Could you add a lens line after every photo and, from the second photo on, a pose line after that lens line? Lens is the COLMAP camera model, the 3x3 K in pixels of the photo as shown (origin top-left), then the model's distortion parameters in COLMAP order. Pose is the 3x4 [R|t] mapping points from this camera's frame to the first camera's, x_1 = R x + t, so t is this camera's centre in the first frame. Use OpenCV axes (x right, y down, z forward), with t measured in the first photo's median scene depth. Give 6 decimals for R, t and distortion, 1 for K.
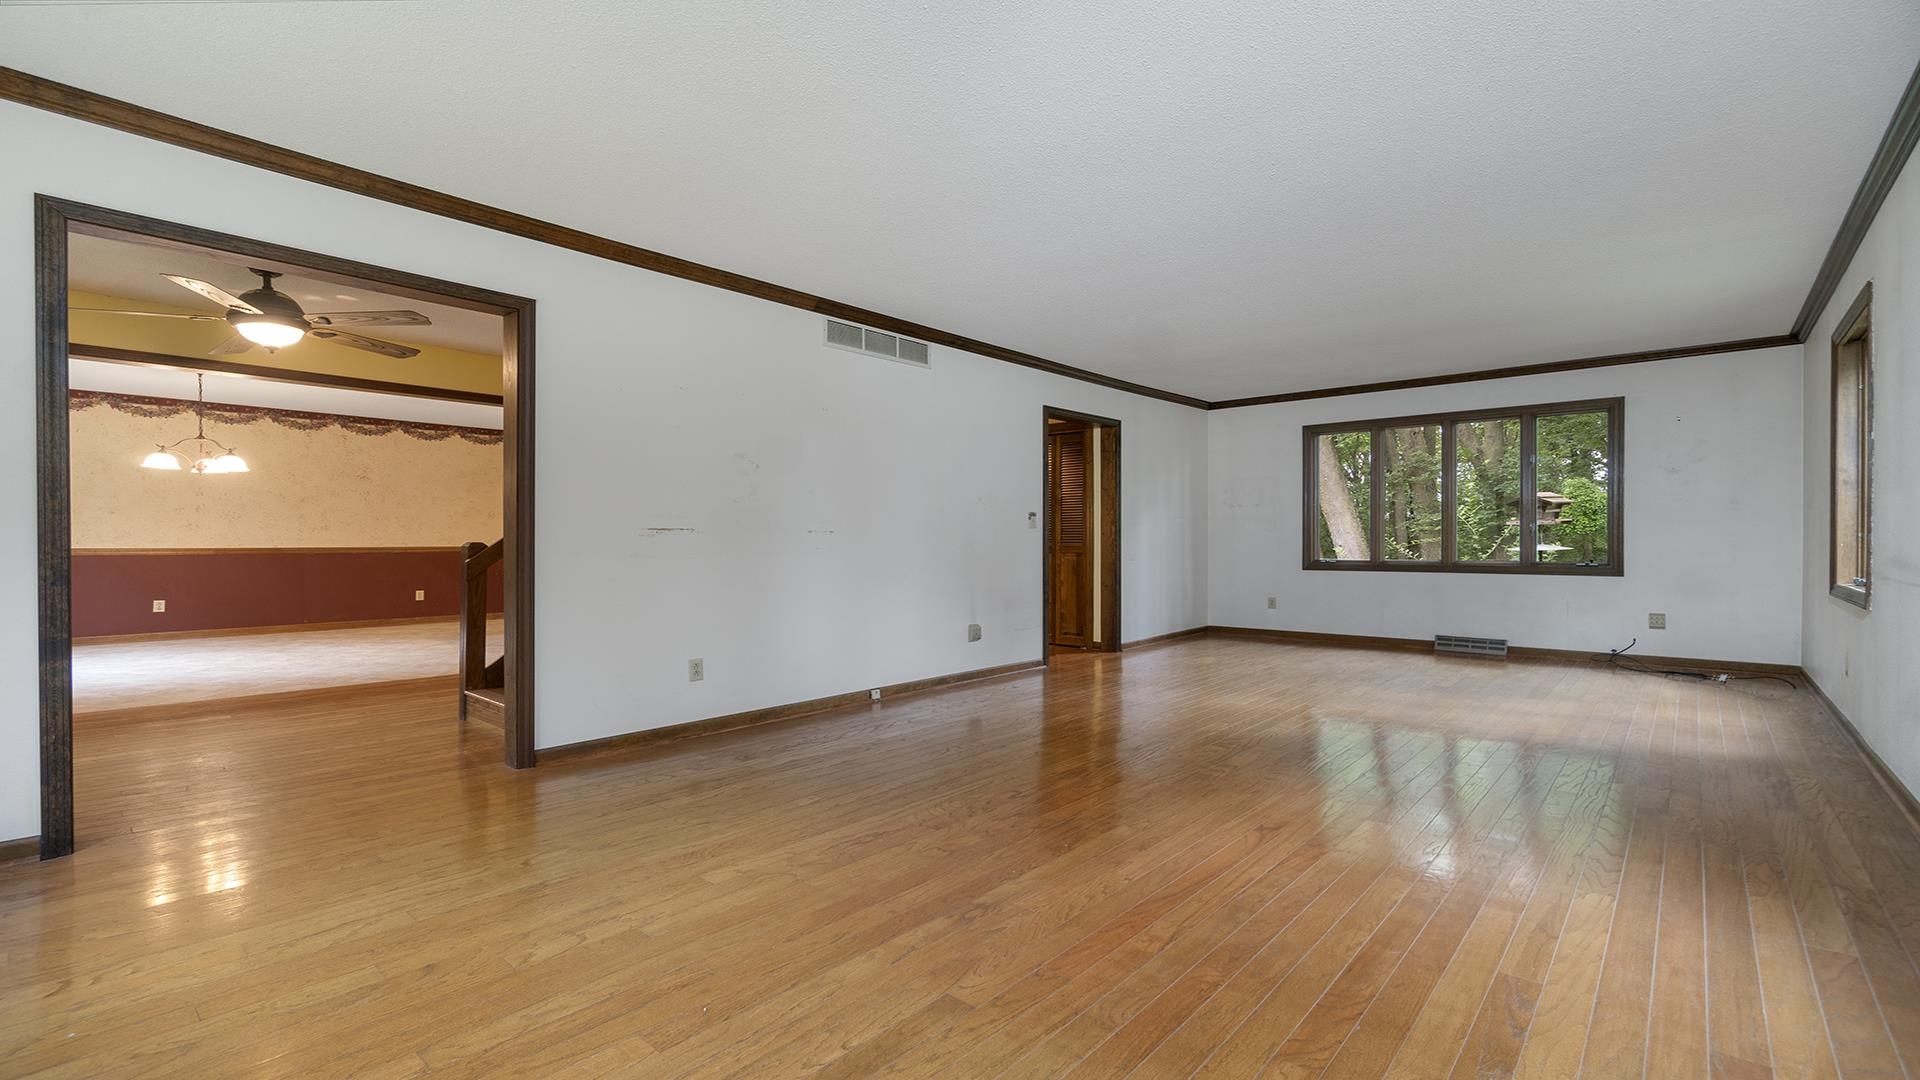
lens RADIAL K [[841.4, 0, 952.4], [0, 841.4, 539.0], [0, 0, 1]] dist [-0.010166, -0.000037]
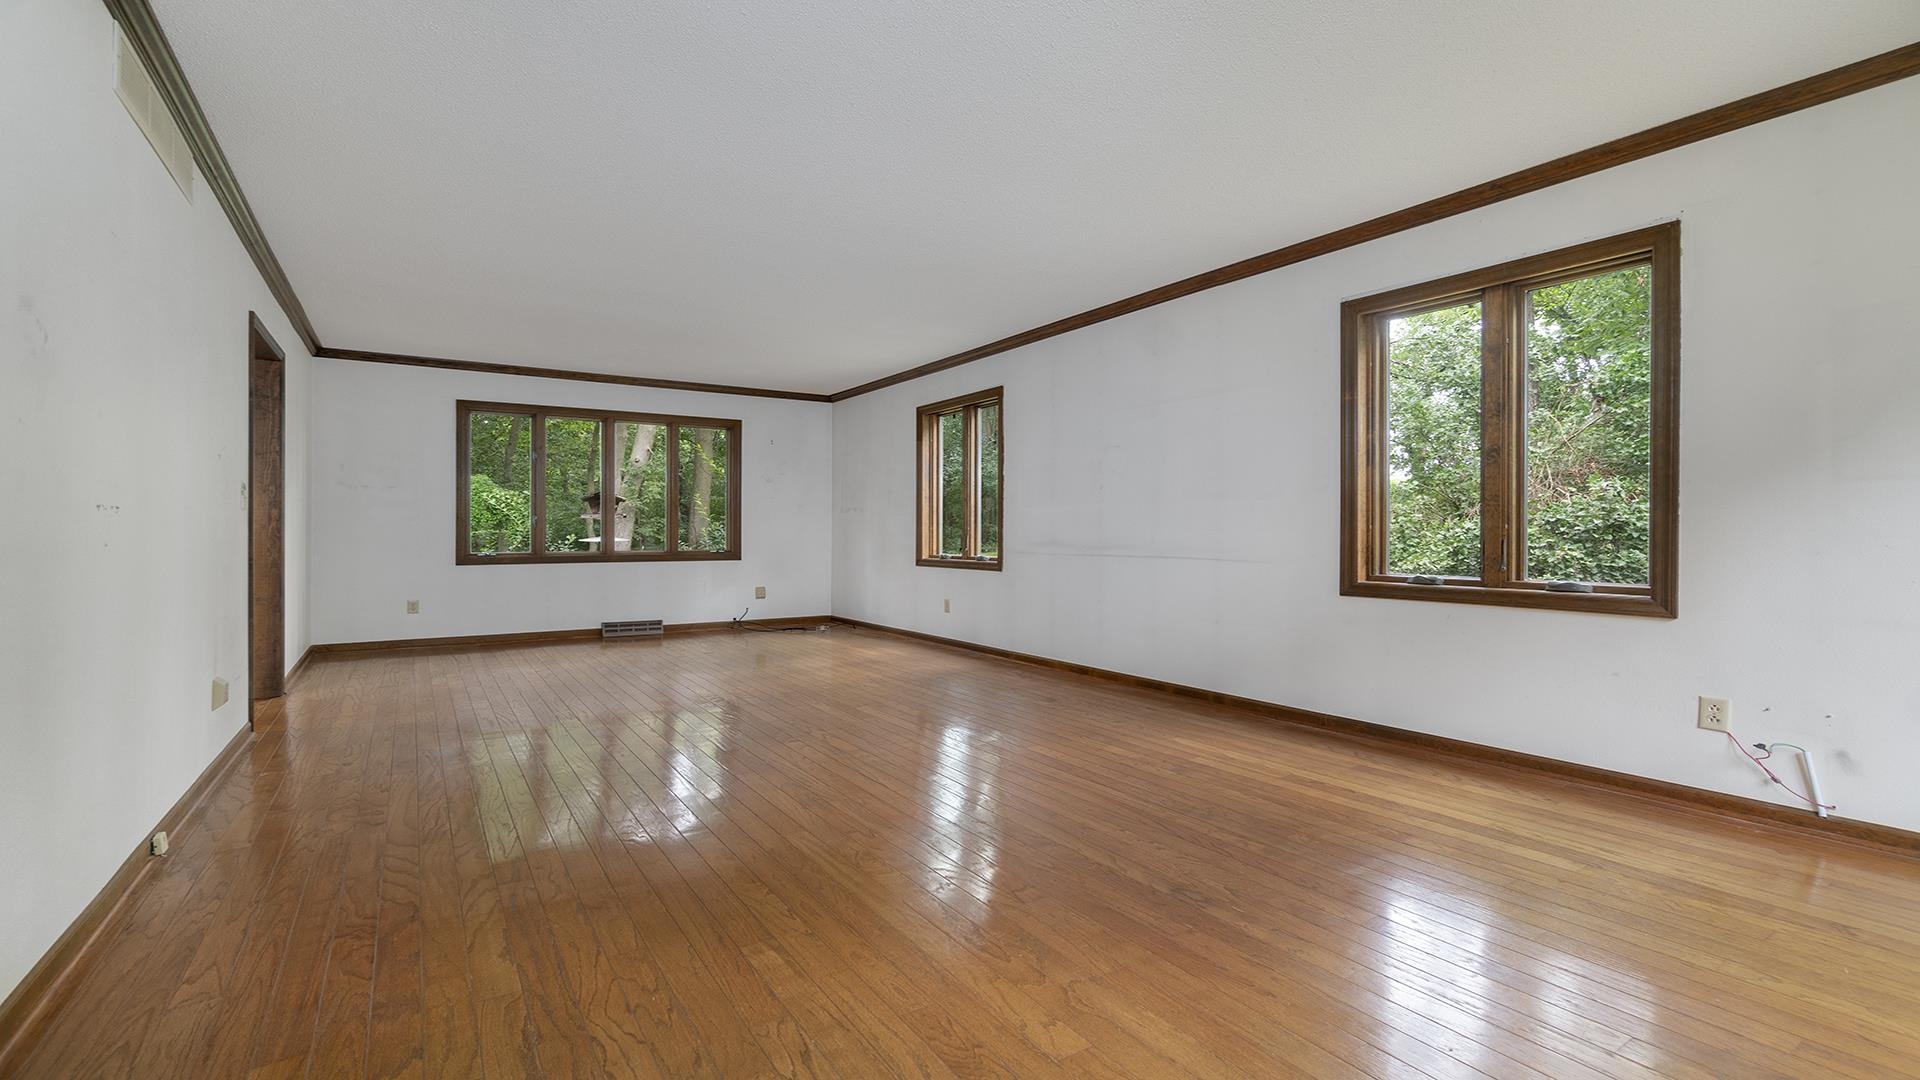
lens RADIAL K [[841.4, 0, 946.5], [0, 841.4, 533.3], [0, 0, 1]] dist [-0.010166, -0.000037]
pose [[0.272732, -0.001457, 0.962089, -0.347413], [0.000364, 0.999999, 0.001412, 0.002019], [-0.962090, -0.000035, 0.272732, 0.340137]]
